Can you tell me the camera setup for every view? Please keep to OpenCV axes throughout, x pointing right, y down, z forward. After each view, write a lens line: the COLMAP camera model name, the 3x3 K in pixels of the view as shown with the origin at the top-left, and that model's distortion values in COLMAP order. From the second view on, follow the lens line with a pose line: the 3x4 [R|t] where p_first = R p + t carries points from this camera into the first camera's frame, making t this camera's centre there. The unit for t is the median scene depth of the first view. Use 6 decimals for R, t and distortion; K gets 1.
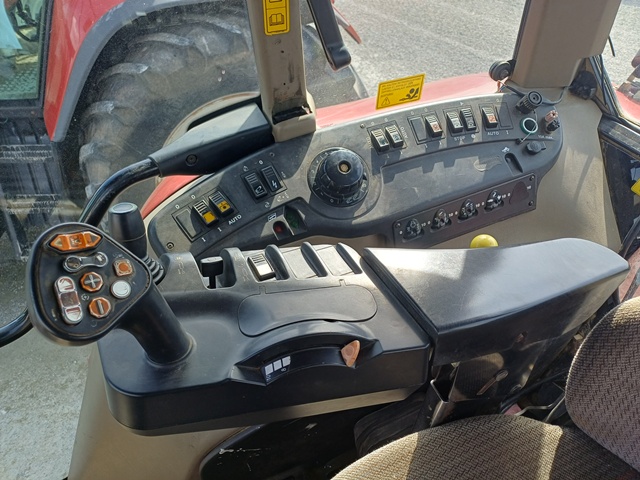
lens RADIAL K [[496.7, 0, 327.3], [0, 496.7, 264.0], [0, 0, 1]] dist [0.057429, -0.103585]
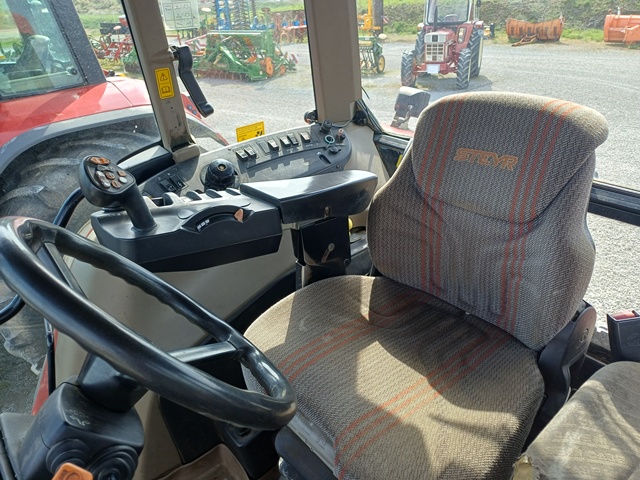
lens RADIAL K [[486.9, 0, 328.8], [0, 486.9, 250.2], [0, 0, 1]] dist [0.086086, -0.096687]
pose [[0.956301, -0.181297, 0.229389, -0.045212], [0.233887, 0.945136, -0.228066, 0.468198], [-0.175456, 0.271751, 0.946238, -0.472234]]
